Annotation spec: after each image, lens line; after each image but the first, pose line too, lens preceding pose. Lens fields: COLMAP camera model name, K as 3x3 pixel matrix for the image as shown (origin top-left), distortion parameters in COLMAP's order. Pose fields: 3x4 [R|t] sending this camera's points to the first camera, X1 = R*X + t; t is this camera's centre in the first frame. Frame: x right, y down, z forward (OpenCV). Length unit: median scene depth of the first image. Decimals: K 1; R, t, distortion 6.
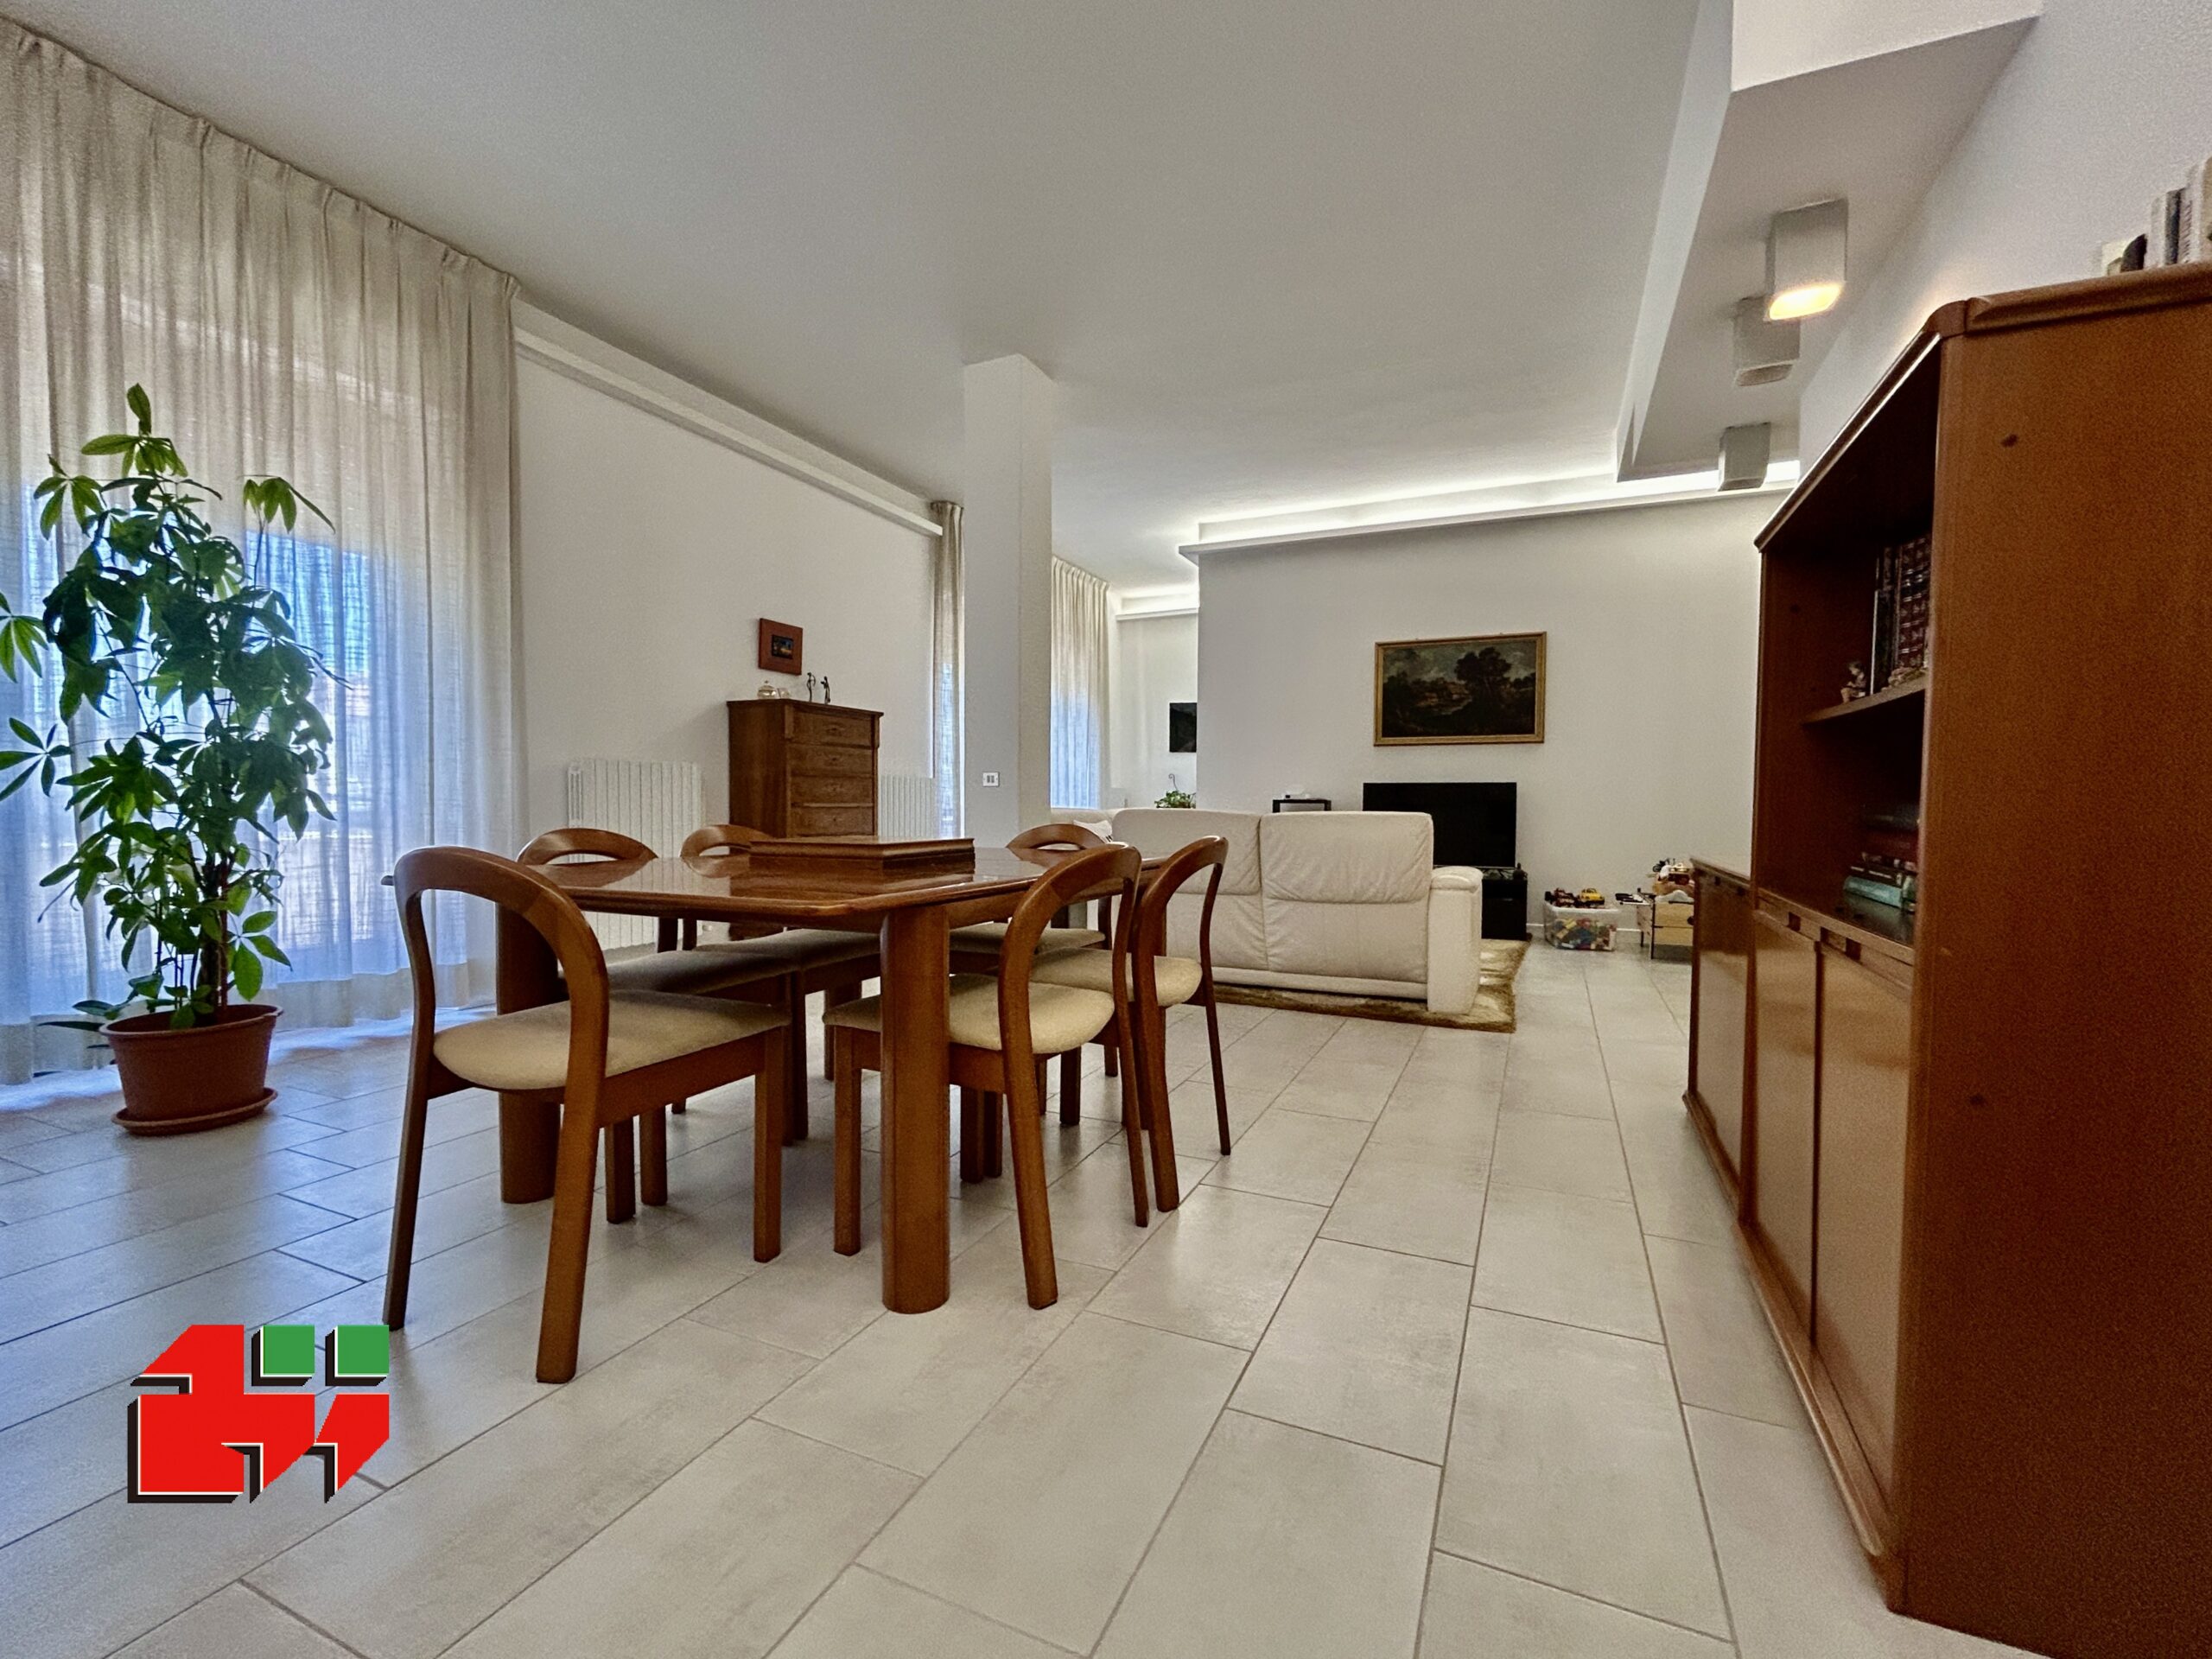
lens RADIAL K [[971.1, 0, 1100.5], [0, 971.1, 832.9], [0, 0, 1]] dist [-0.000977, 0.001701]
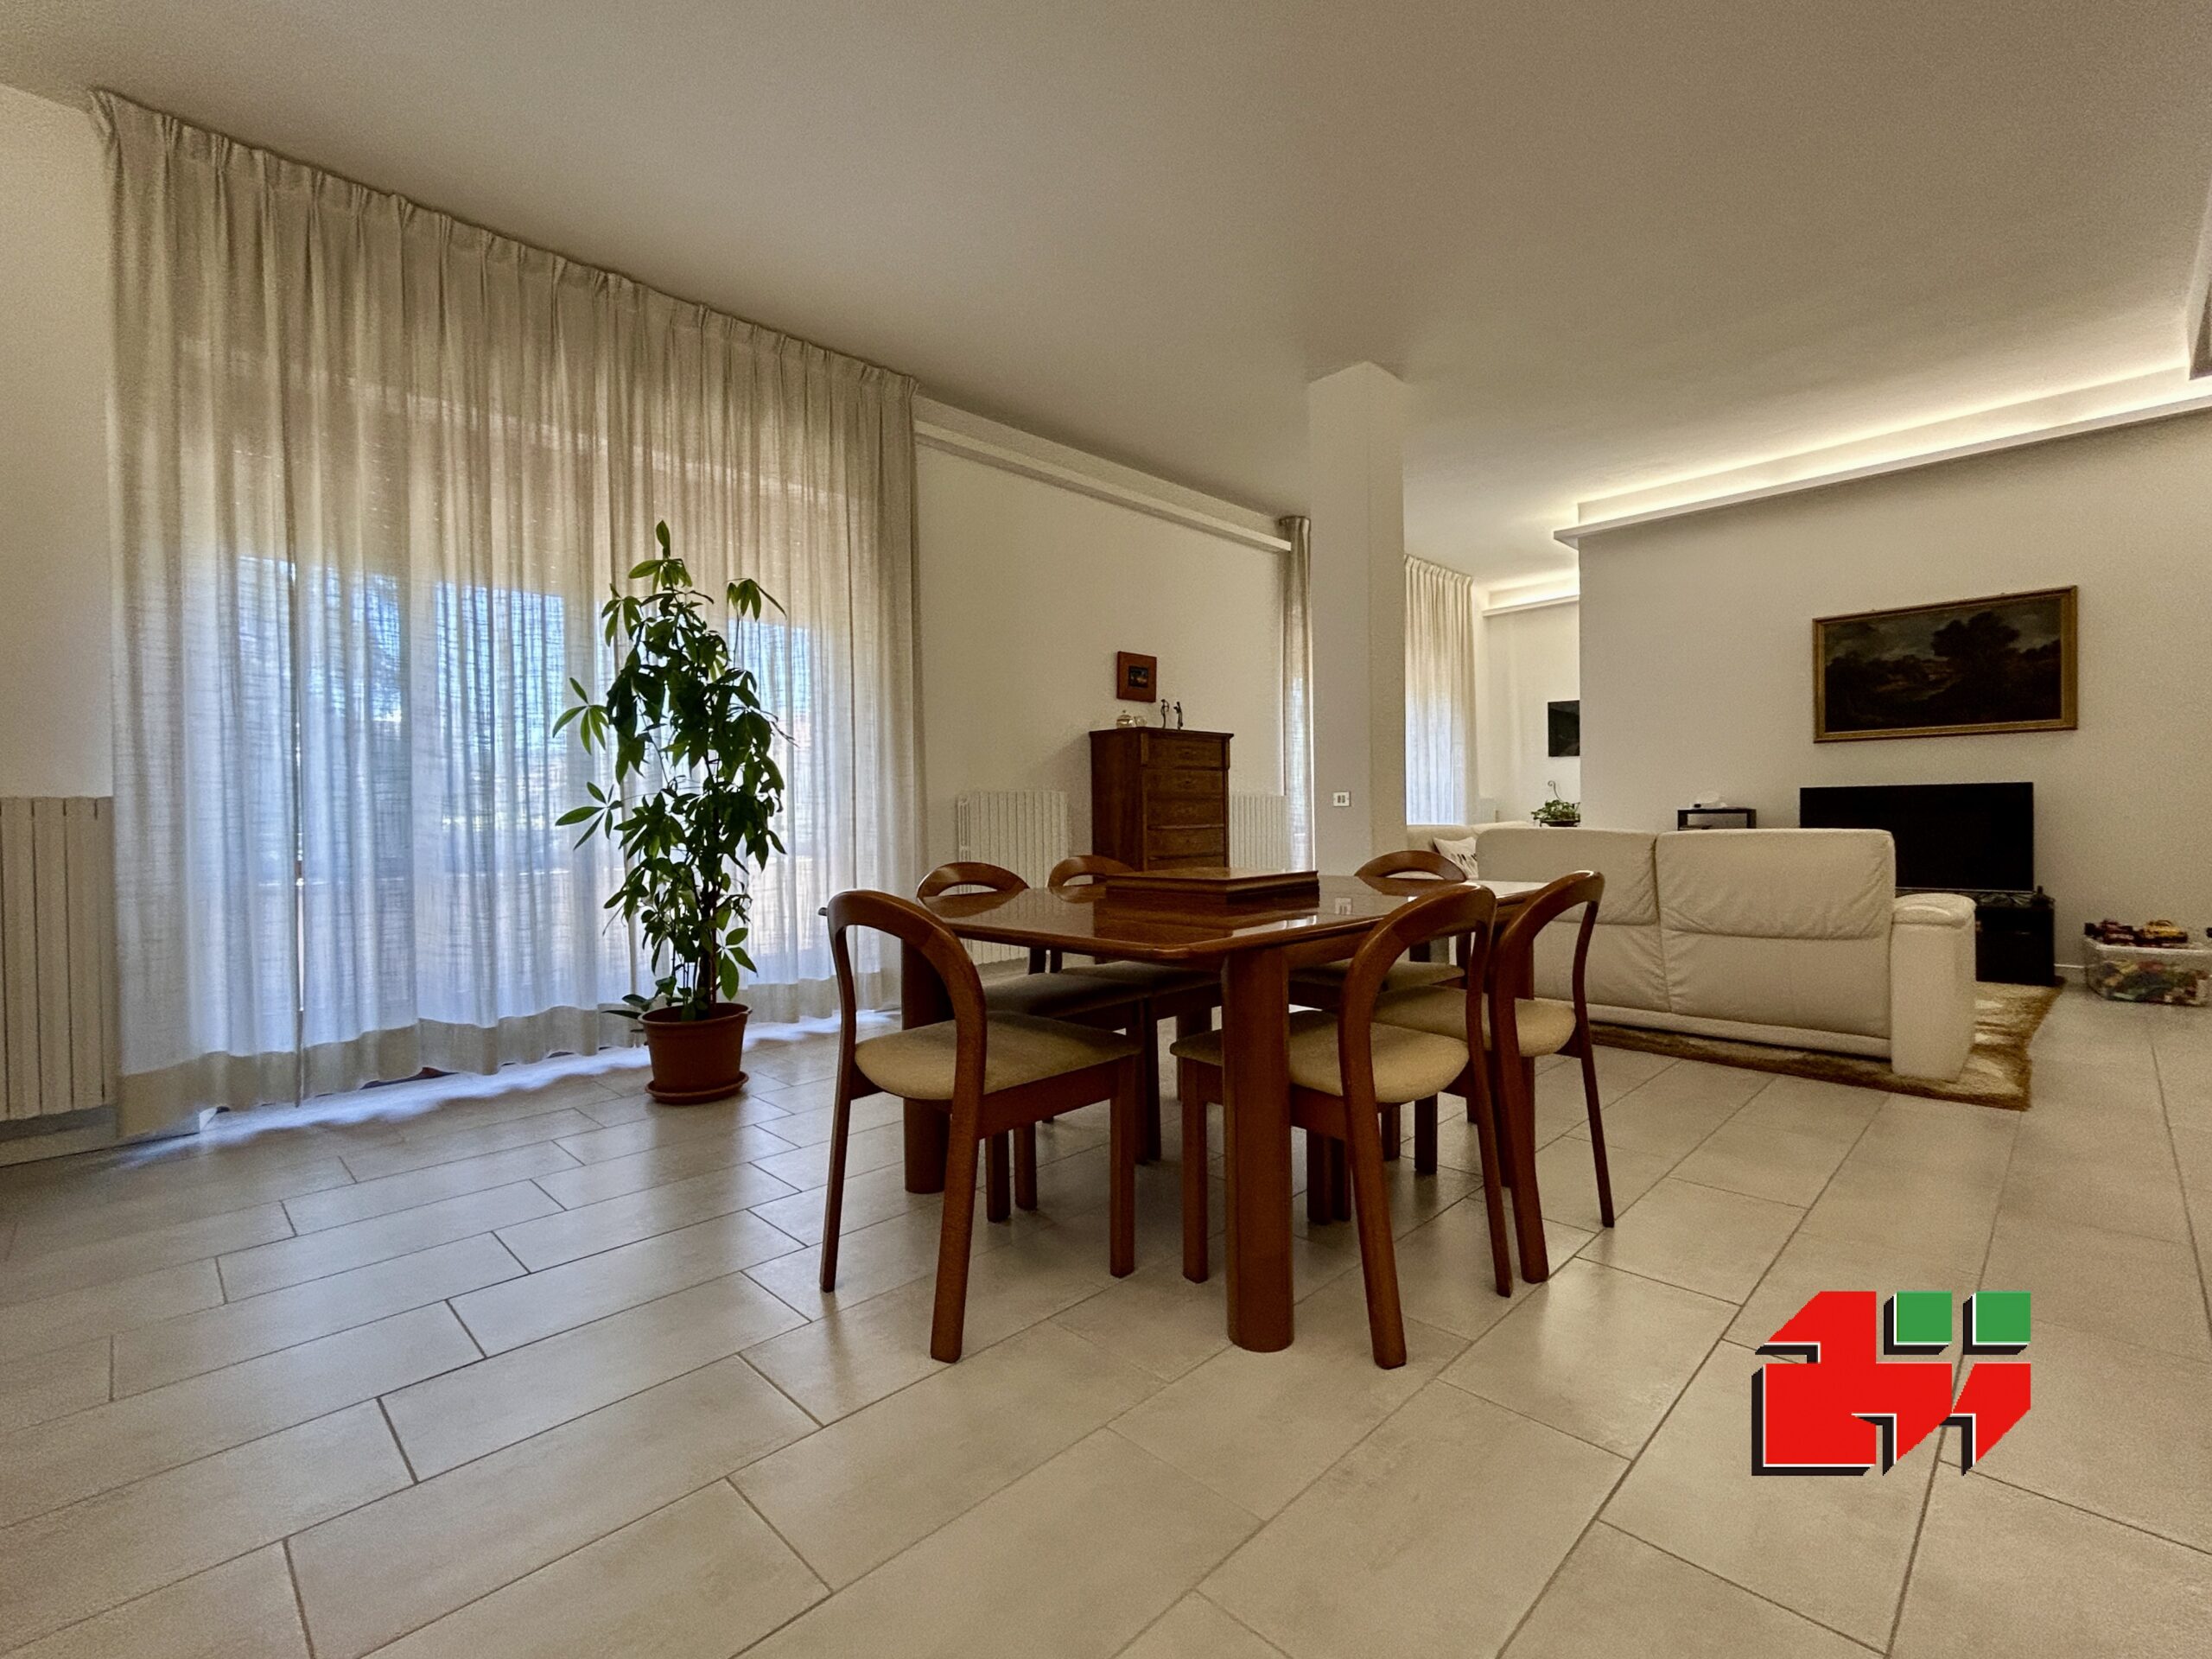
lens RADIAL K [[986.6, 0, 1101.0], [0, 986.6, 820.4], [0, 0, 1]] dist [0.000390, 0.001218]
pose [[0.936285, -0.017031, -0.350828, 0.014438], [0.008253, 0.999615, -0.026502, -0.019052], [0.351144, 0.021919, 0.936065, -0.019699]]
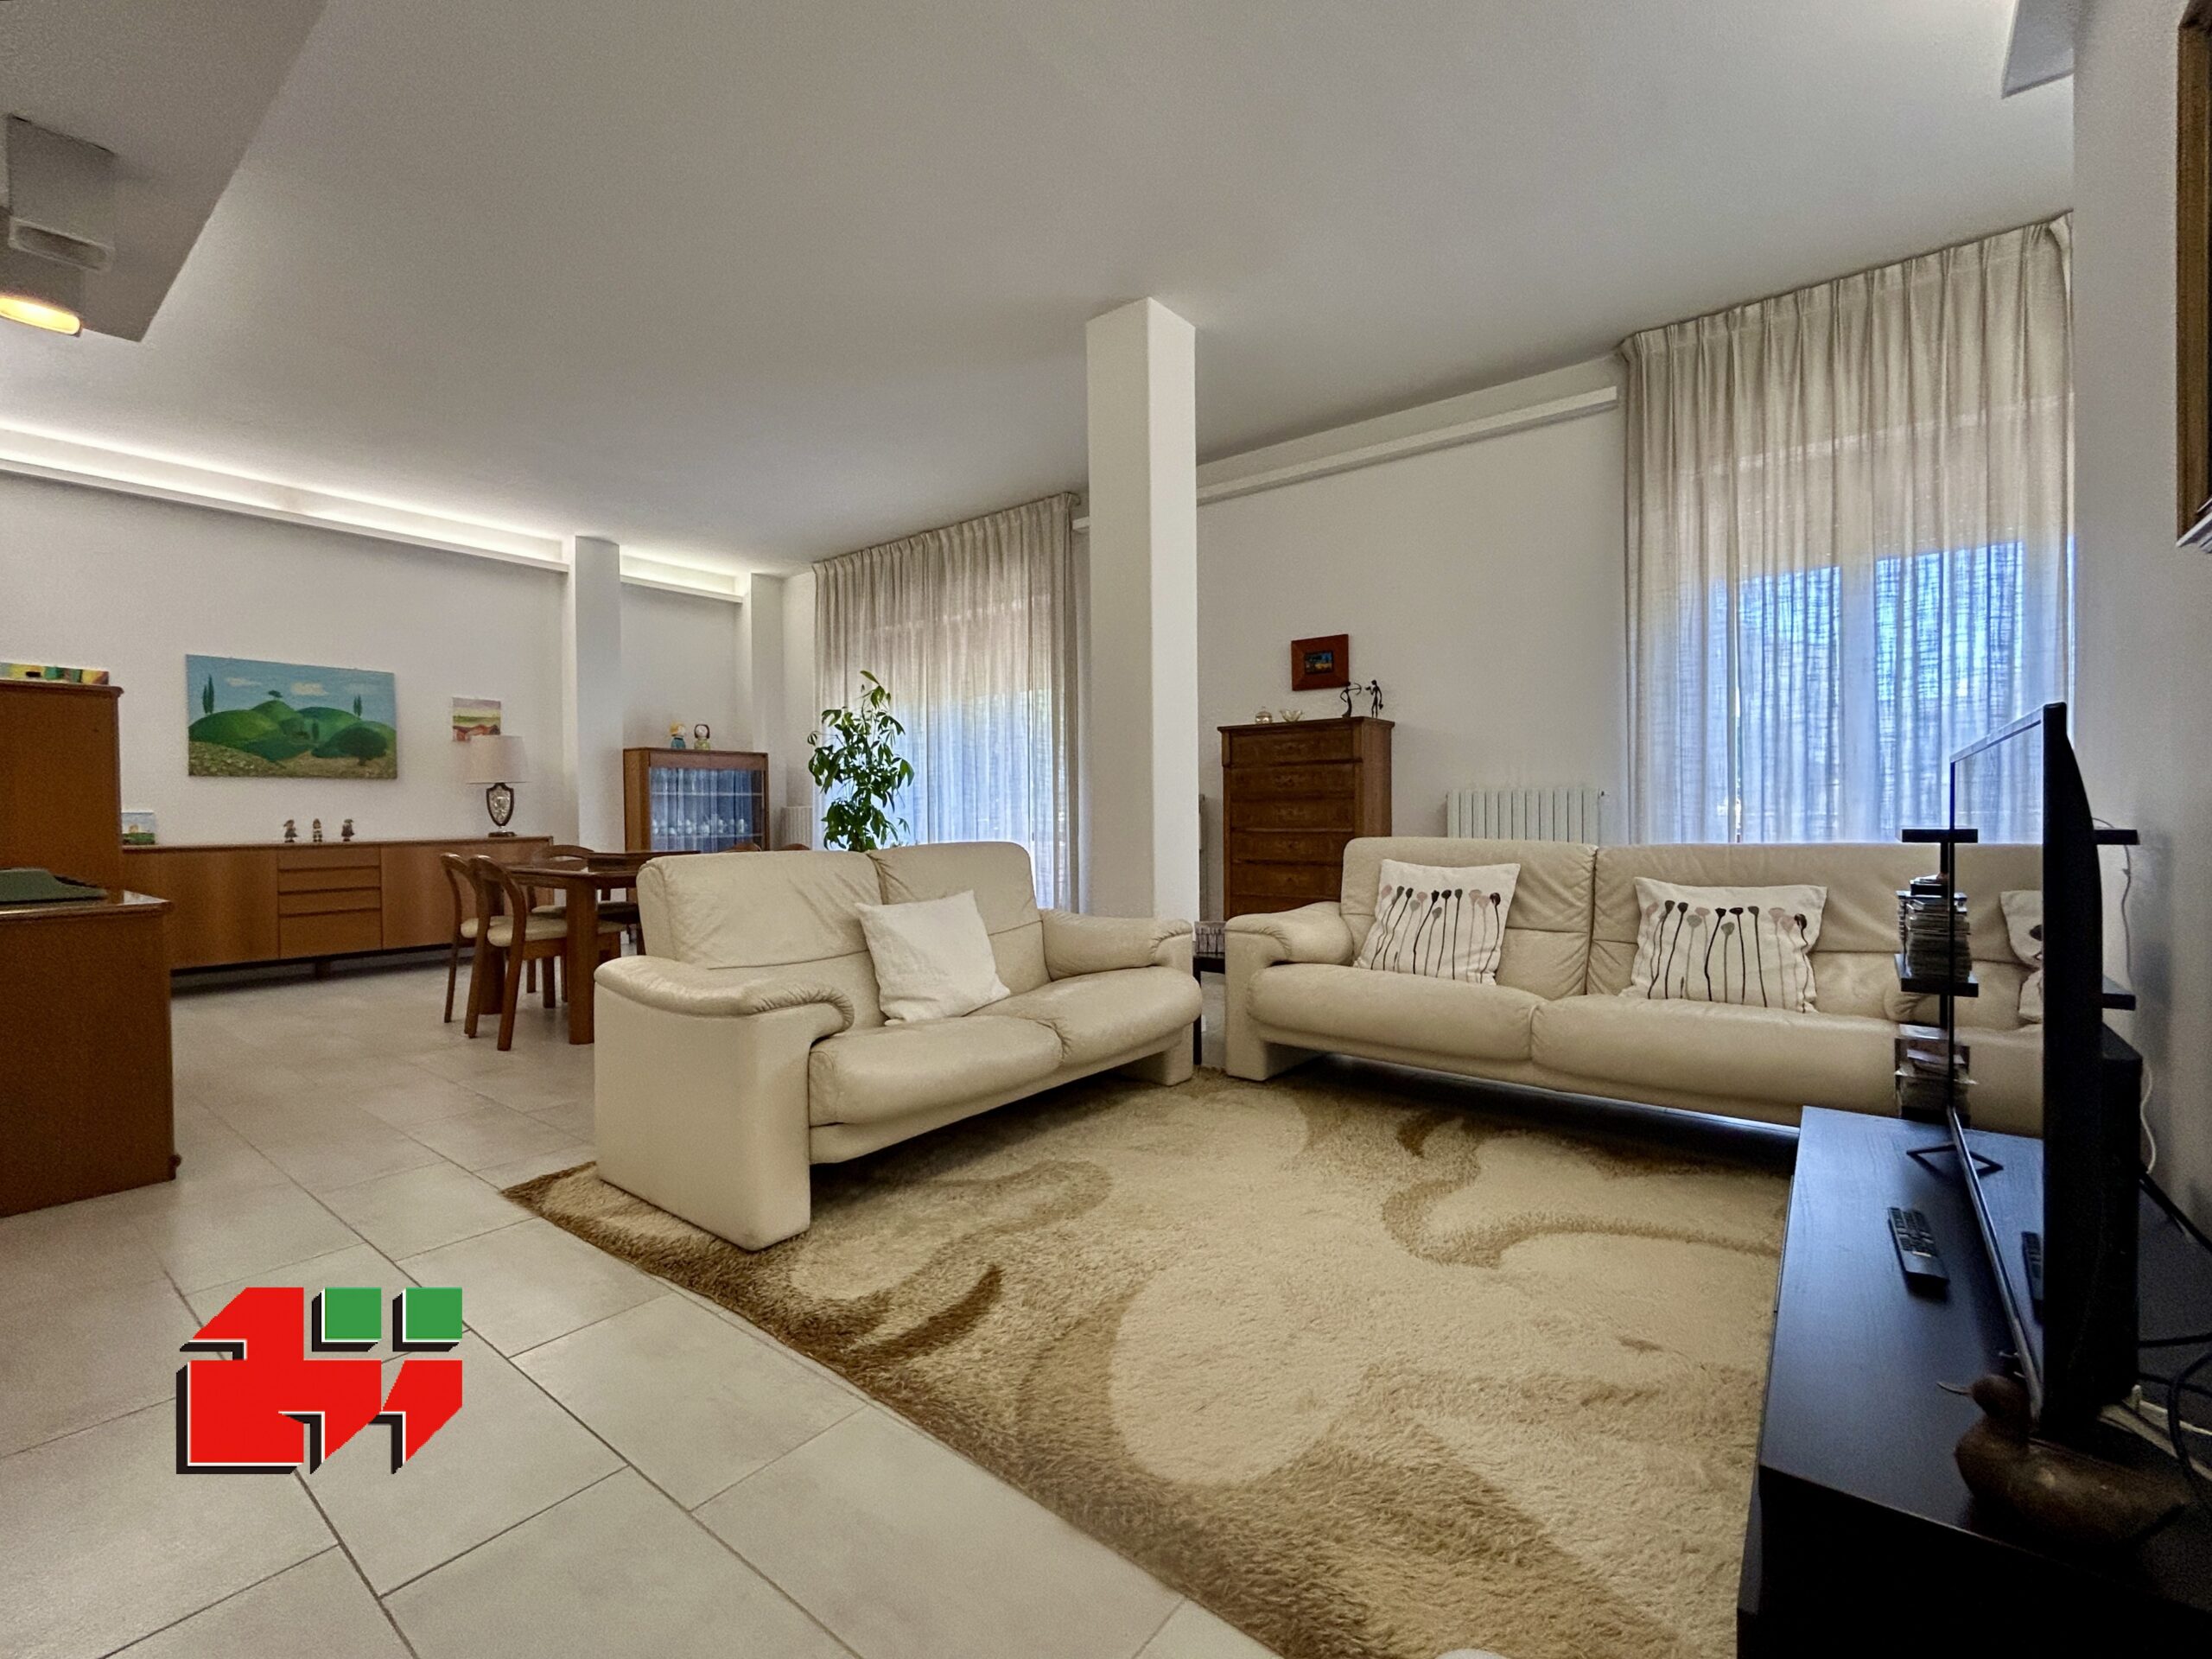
lens RADIAL K [[971.1, 0, 1100.5], [0, 971.1, 832.9], [0, 0, 1]] dist [-0.000977, 0.001701]
pose [[-0.233278, 0.008897, -0.972369, 1.463680], [-0.025131, 0.999569, 0.015176, -0.079534], [0.972085, 0.027977, -0.232954, 2.321430]]
